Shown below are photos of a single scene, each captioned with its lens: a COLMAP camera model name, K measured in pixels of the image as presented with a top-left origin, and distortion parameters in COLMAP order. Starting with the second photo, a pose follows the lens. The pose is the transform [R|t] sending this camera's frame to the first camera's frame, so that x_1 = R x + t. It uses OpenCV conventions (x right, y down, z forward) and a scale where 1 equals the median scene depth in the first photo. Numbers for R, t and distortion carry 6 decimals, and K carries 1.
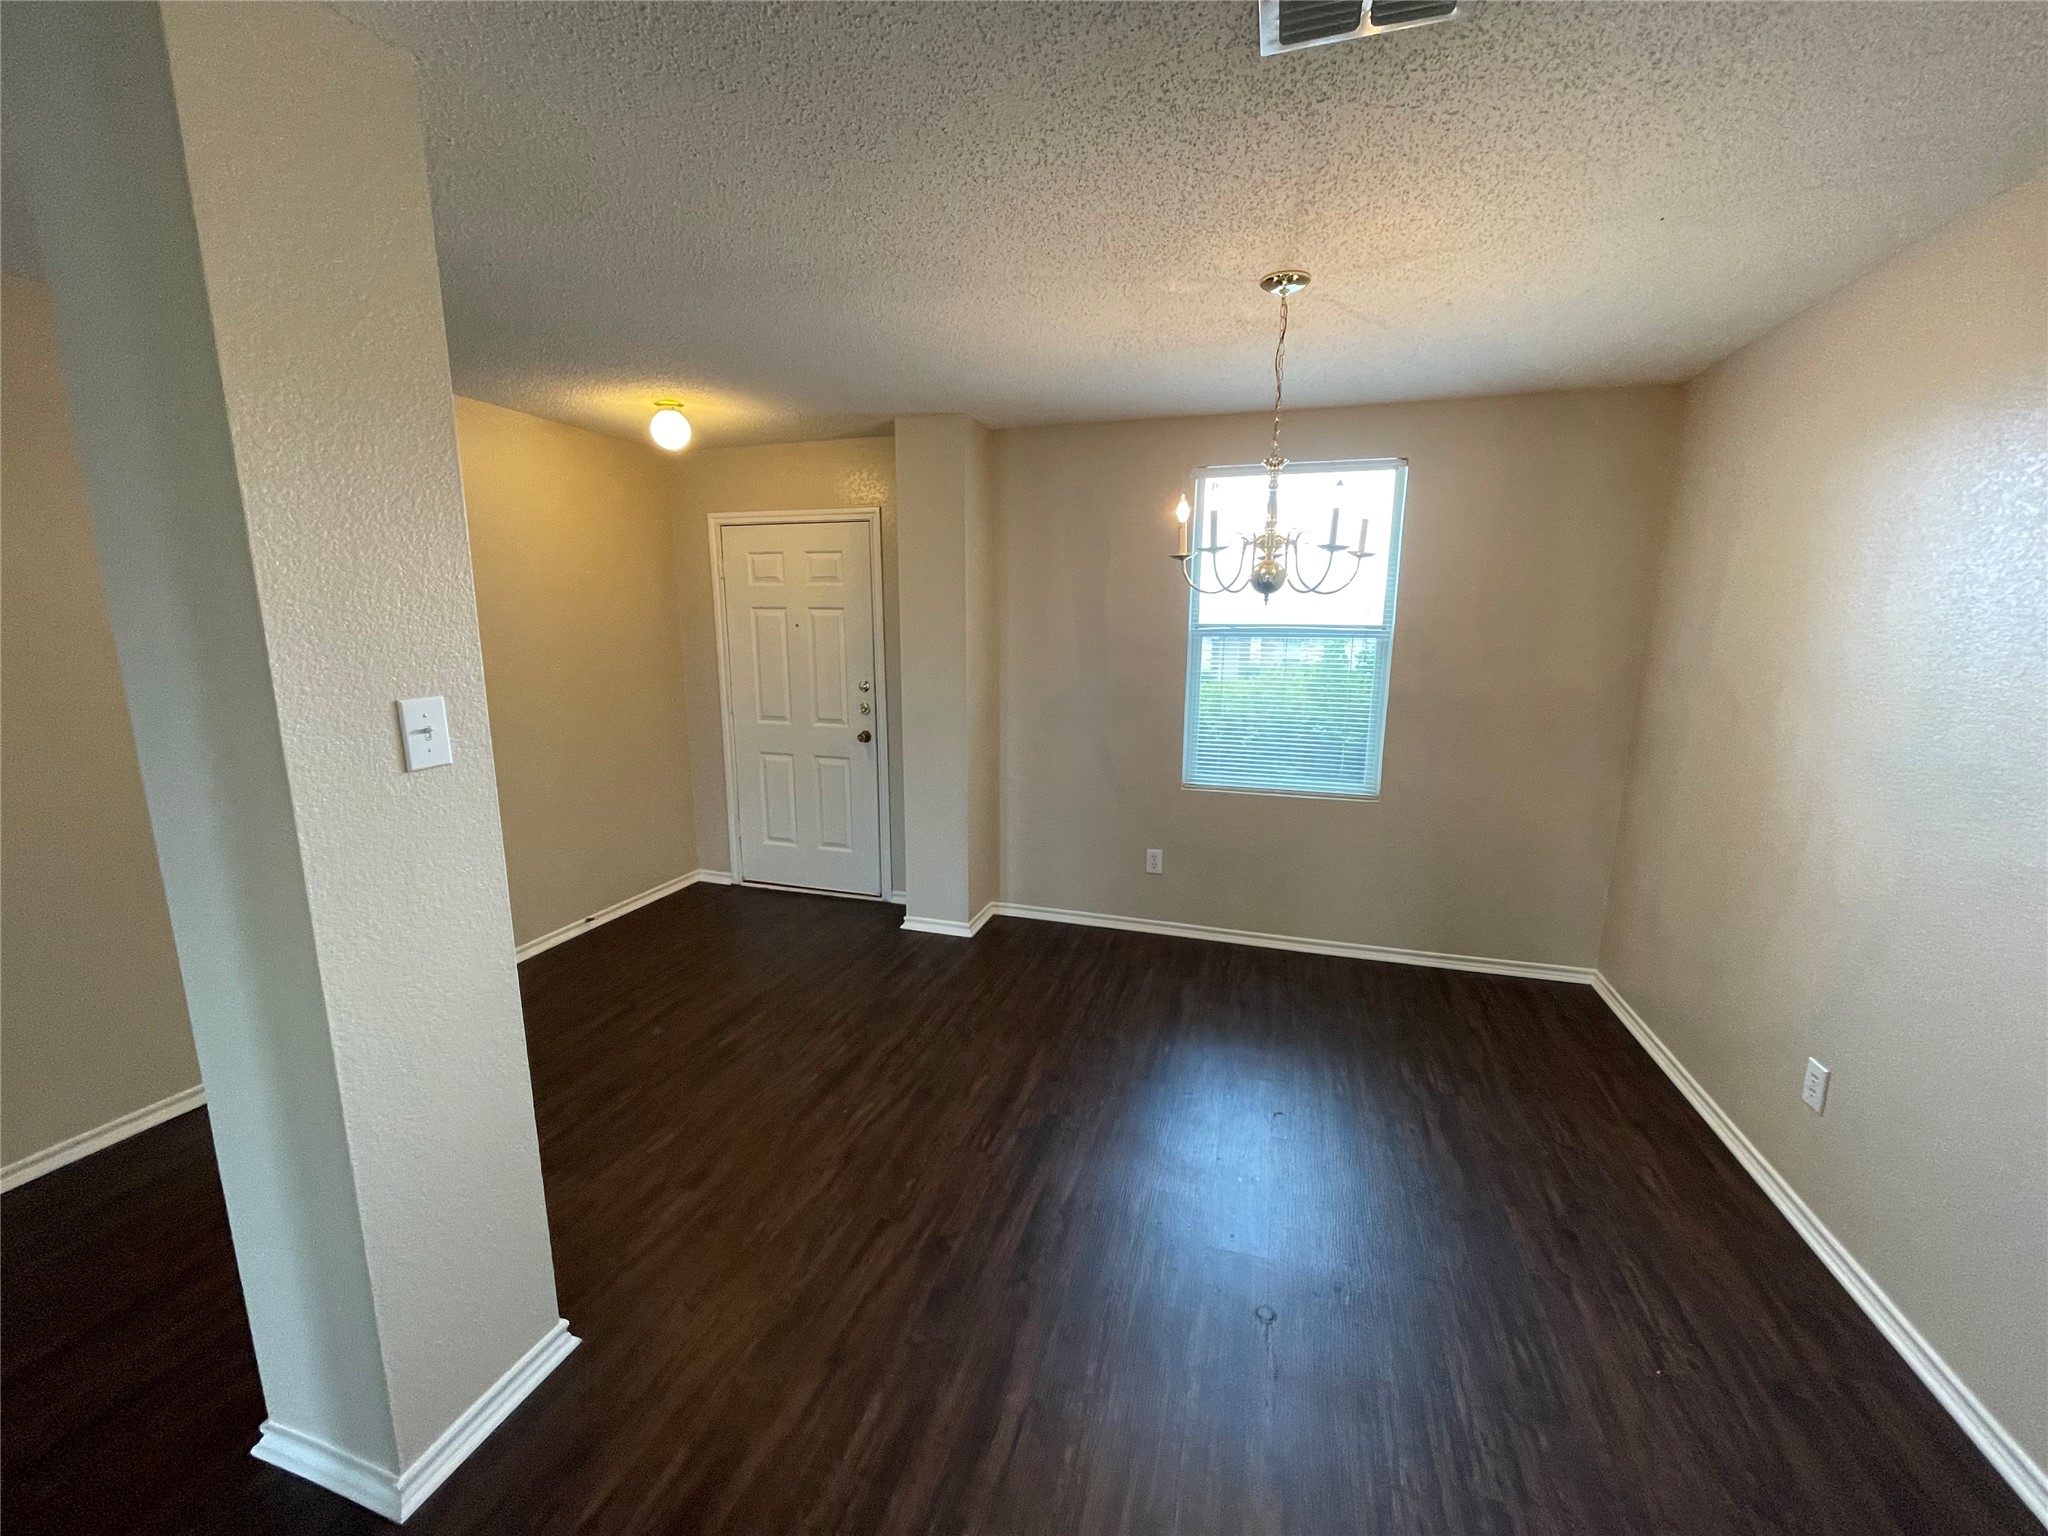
lens RADIAL K [[834.3, 0, 1018.2], [0, 834.3, 768.4], [0, 0, 1]] dist [-0.000097, 0.000272]
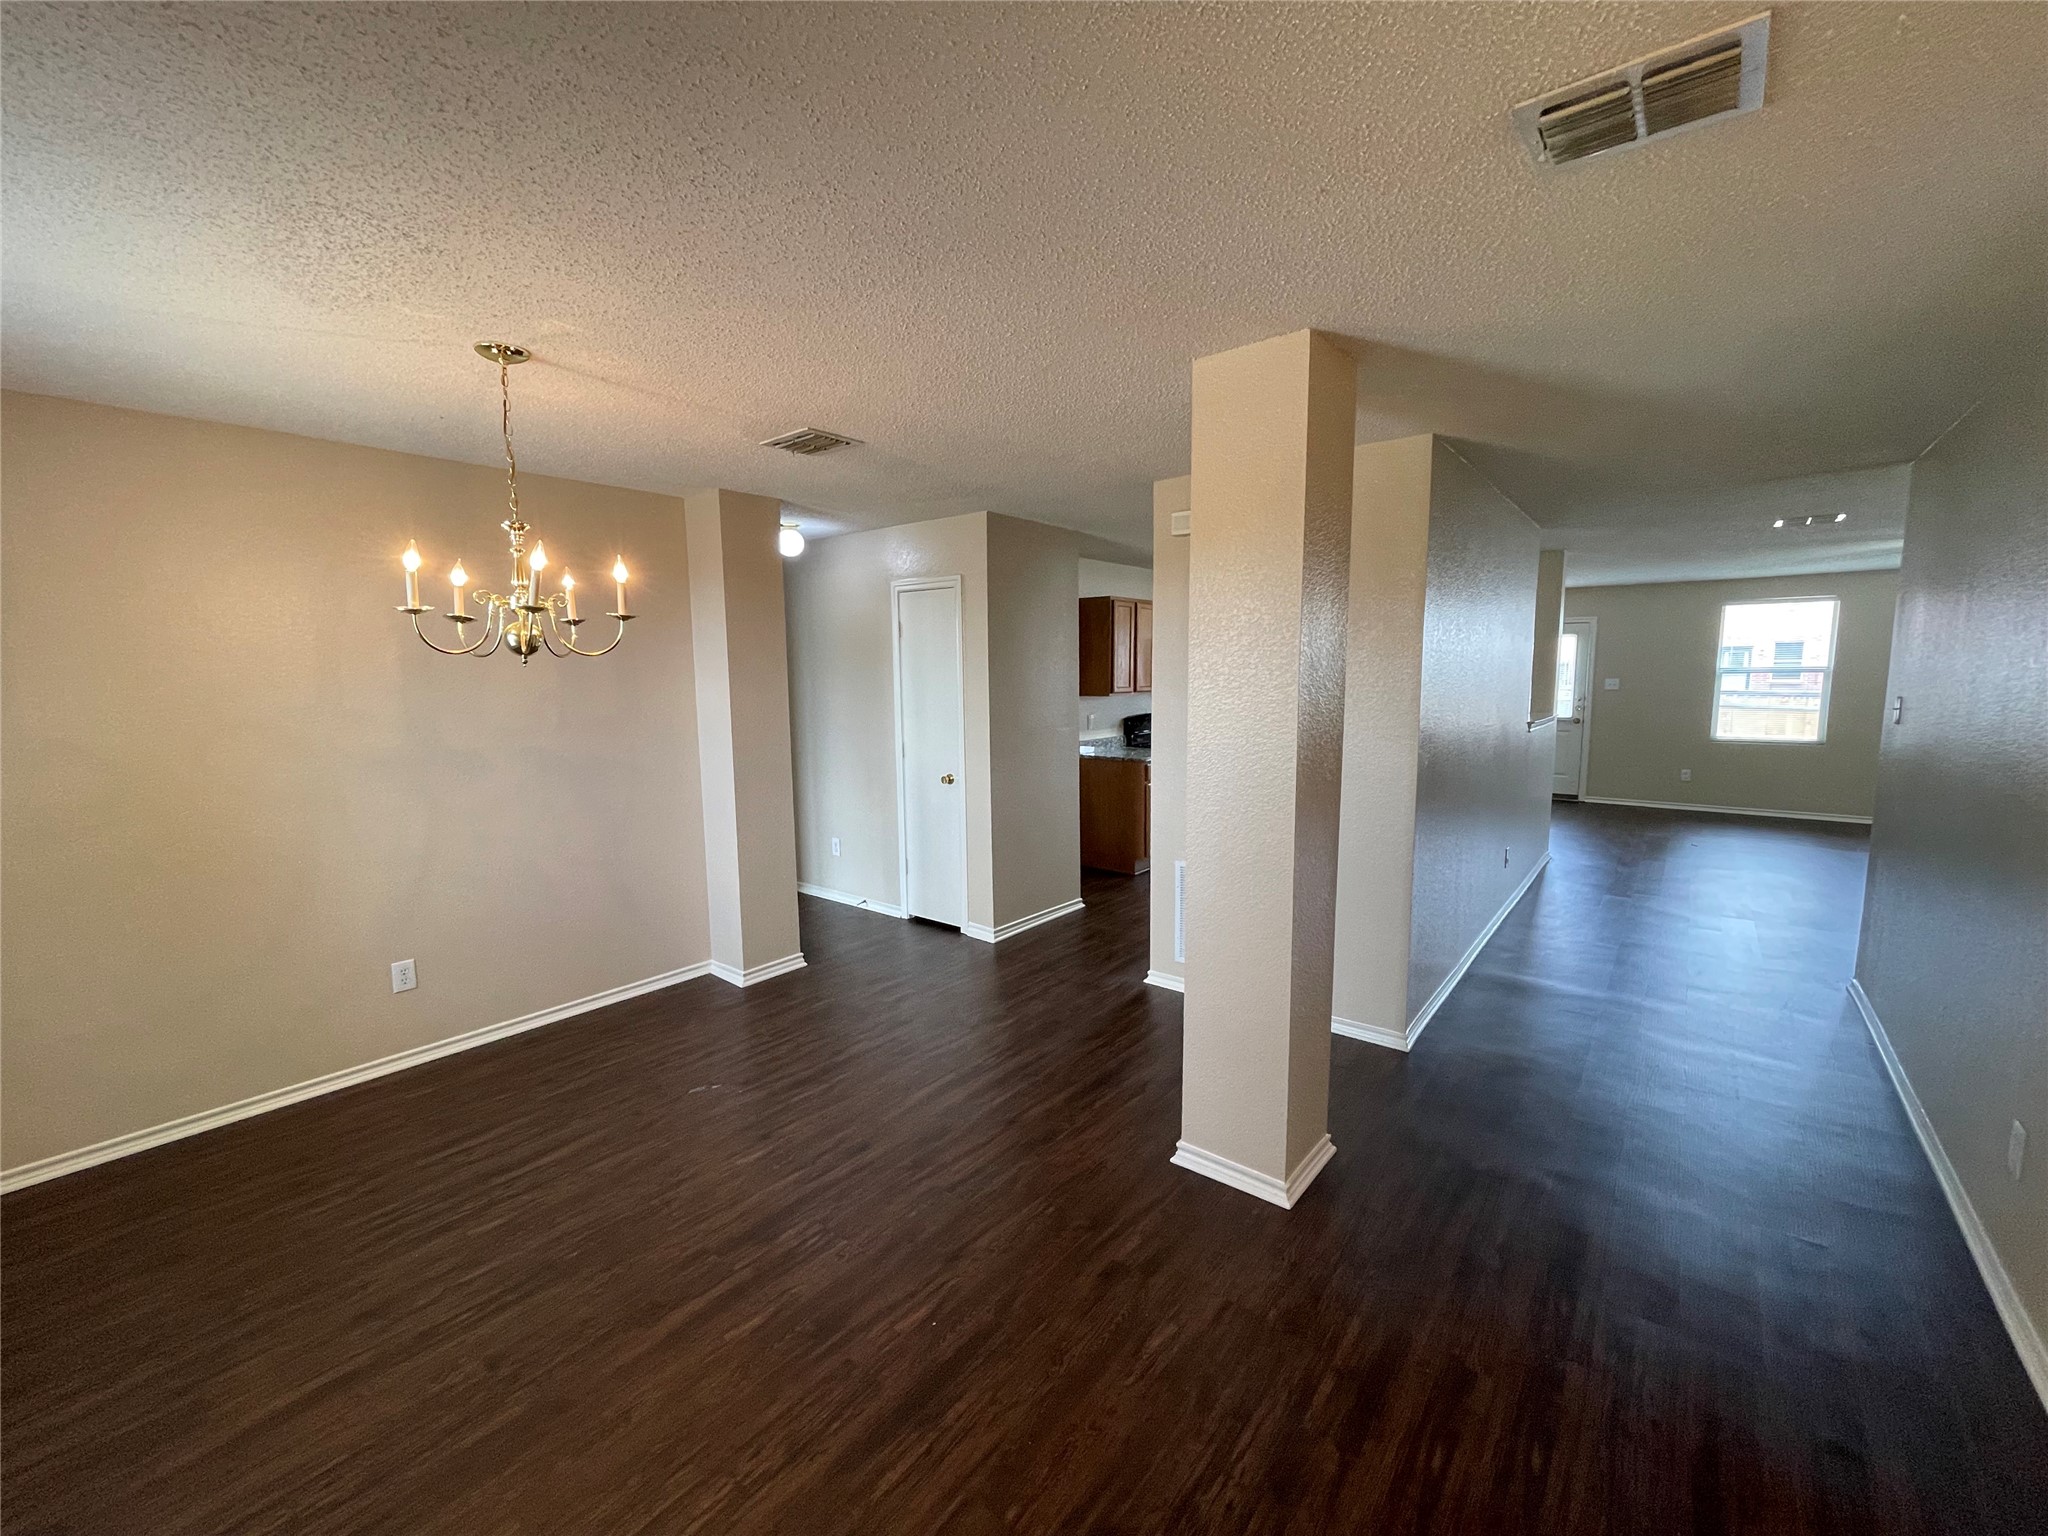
lens RADIAL K [[826.0, 0, 1024.0], [0, 826.0, 768.0], [0, 0, 1]] dist [-0.011520, 0.007030]
pose [[-0.930795, -0.033750, 0.363981, -0.595852], [0.077427, 0.954932, 0.286549, -0.303906], [-0.357248, 0.294901, -0.886232, 1.647237]]
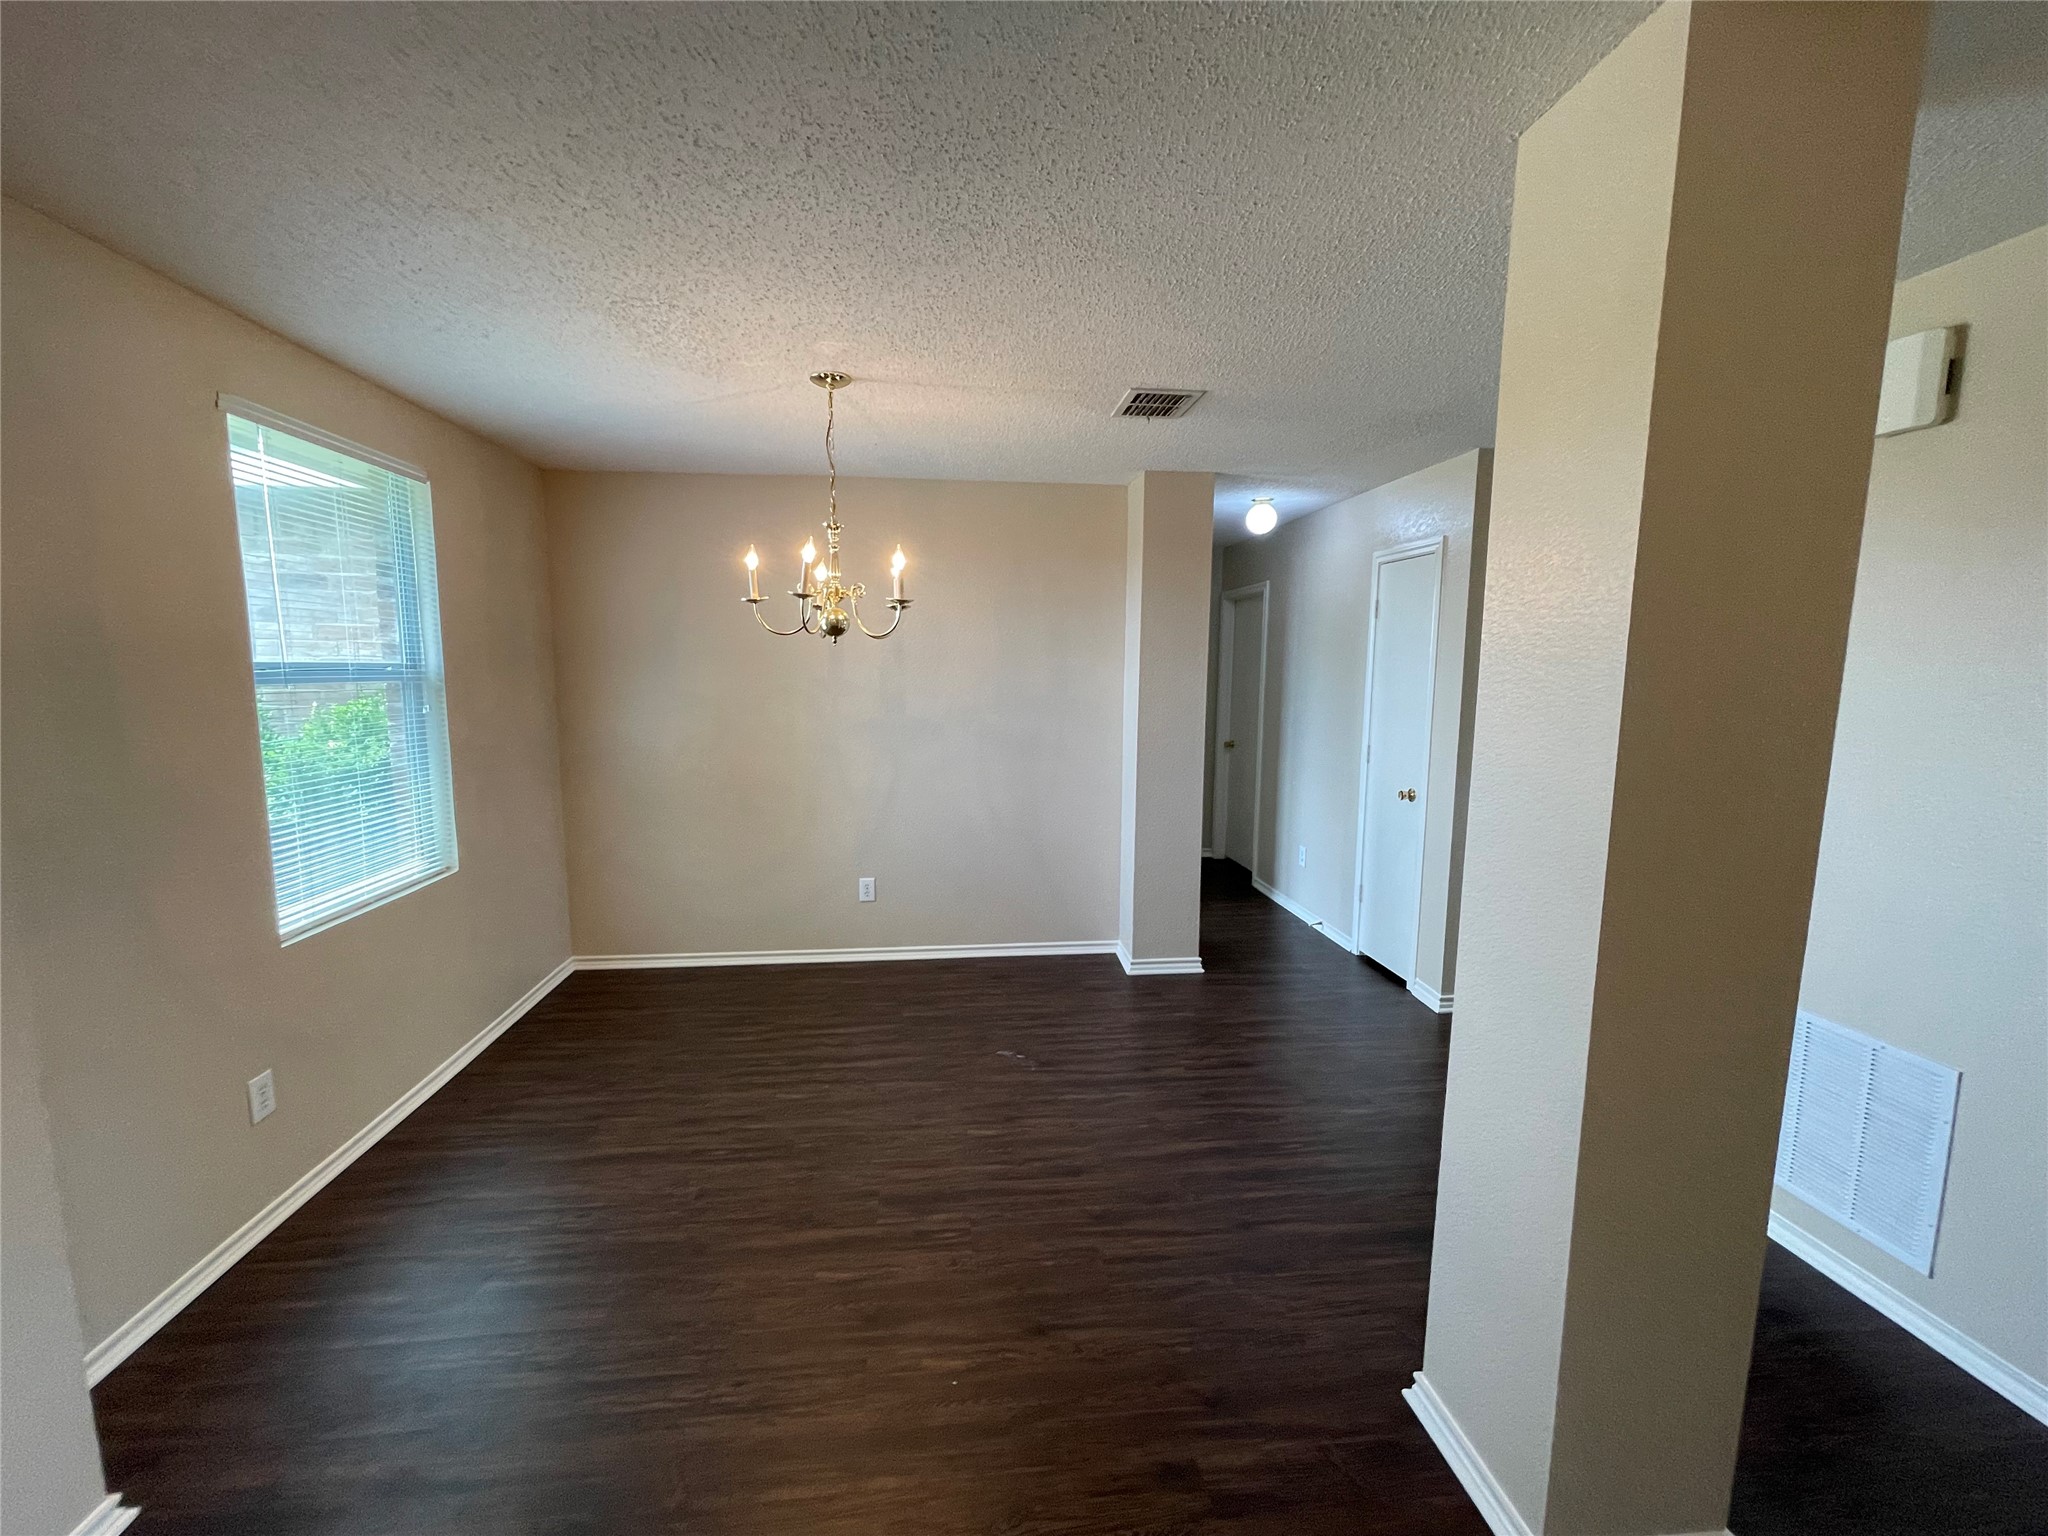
lens RADIAL K [[834.3, 0, 1018.2], [0, 834.3, 768.4], [0, 0, 1]] dist [-0.000097, 0.000272]
pose [[-0.405707, -0.118706, 0.906262, -0.862877], [0.161057, 0.966731, 0.198727, -0.212544], [-0.899701, 0.226585, -0.373091, 1.216591]]
